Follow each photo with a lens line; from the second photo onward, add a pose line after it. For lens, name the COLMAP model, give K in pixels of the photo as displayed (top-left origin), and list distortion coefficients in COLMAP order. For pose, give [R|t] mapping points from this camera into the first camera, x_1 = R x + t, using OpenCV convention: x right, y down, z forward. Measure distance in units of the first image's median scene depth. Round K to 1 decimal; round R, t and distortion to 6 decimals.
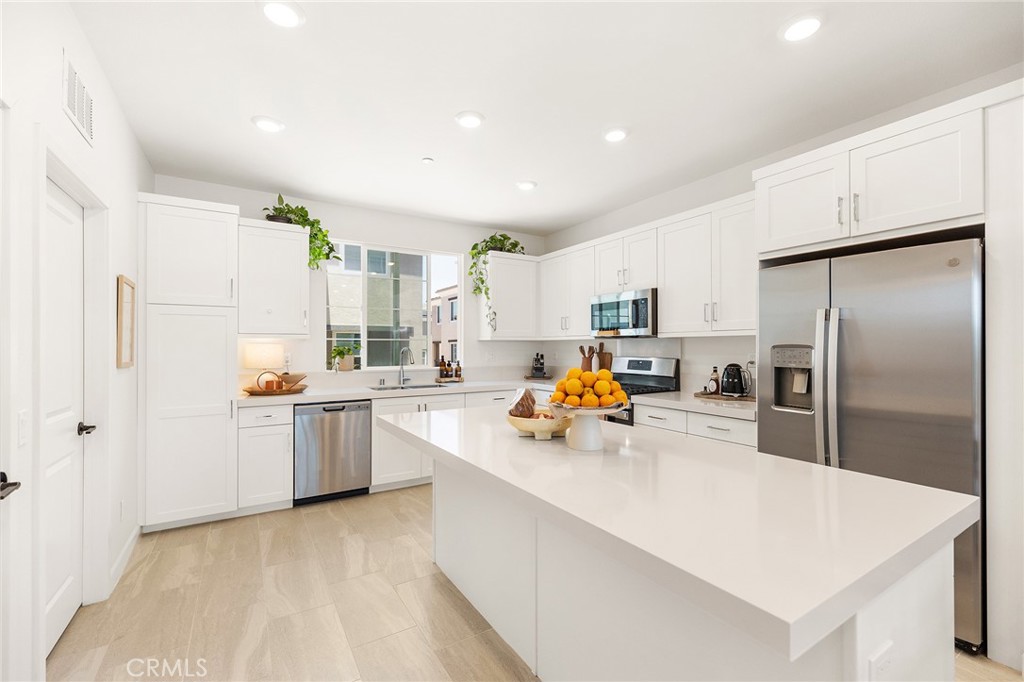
lens RADIAL K [[434.0, 0, 512.6], [0, 434.0, 346.0], [0, 0, 1]] dist [0.002848, 0.000181]
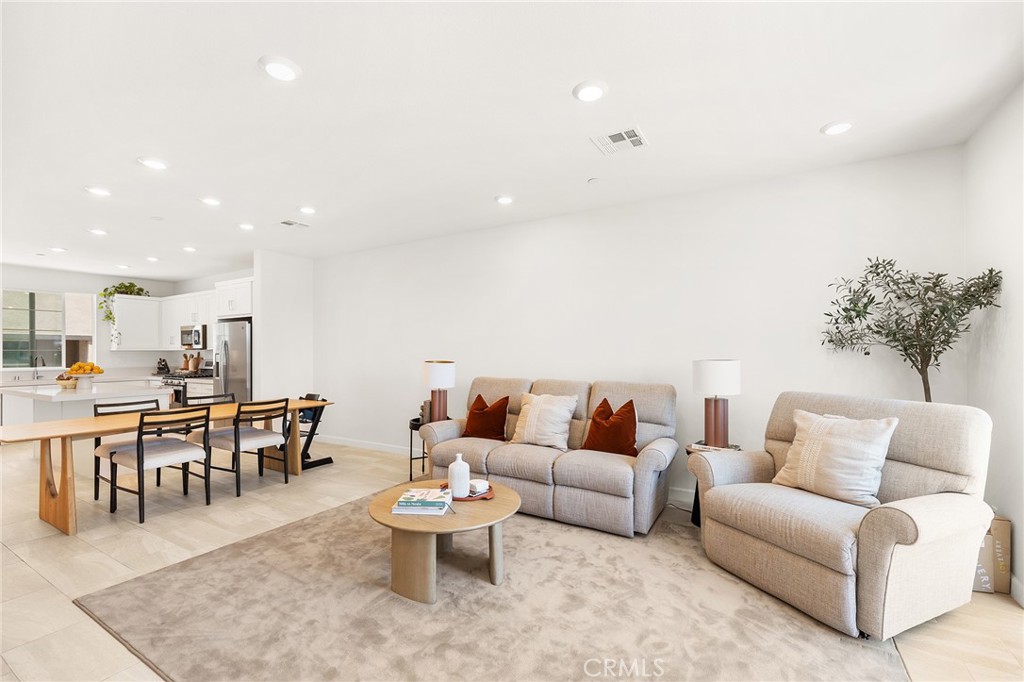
lens RADIAL K [[436.0, 0, 512.9], [0, 436.0, 352.2], [0, 0, 1]] dist [0.001437, -0.000235]
pose [[0.889657, -0.003908, 0.456613, 0.620991], [0.004294, 0.999991, 0.000192, -0.001687], [-0.456609, 0.001790, 0.889665, -1.316492]]
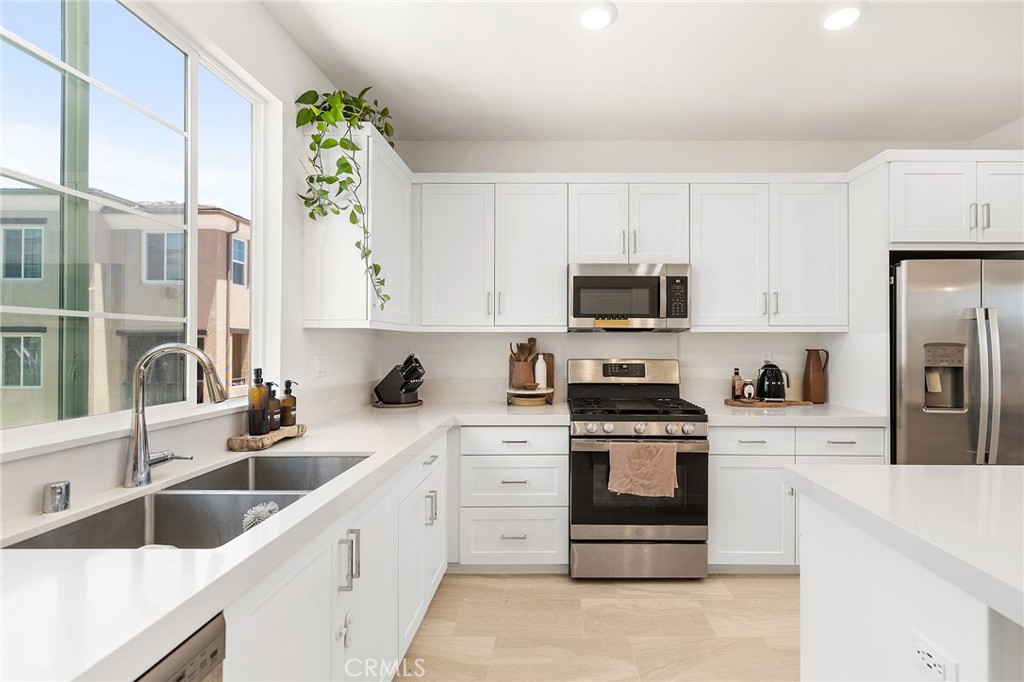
lens RADIAL K [[457.0, 0, 539.0], [0, 457.0, 339.9], [0, 0, 1]] dist [-0.001112, -0.000235]
pose [[0.529842, 0.008903, 0.848050, -0.422999], [-0.003488, 0.999959, -0.008319, 0.001303], [-0.848089, 0.001450, 0.529851, 0.748485]]
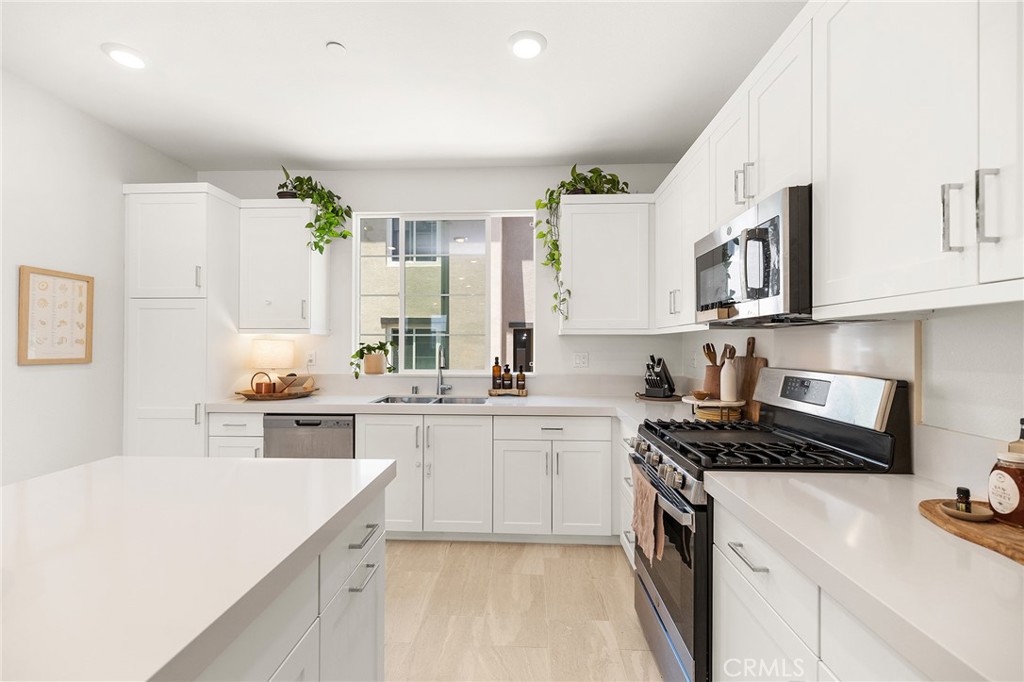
lens RADIAL K [[436.2, 0, 512.0], [0, 436.2, 341.0], [0, 0, 1]] dist [0.001231, -0.000015]
pose [[0.824600, -0.001777, -0.565713, 0.310099], [-0.003705, 0.999957, -0.008542, 0.002239], [0.565703, 0.009139, 0.824558, 0.517810]]
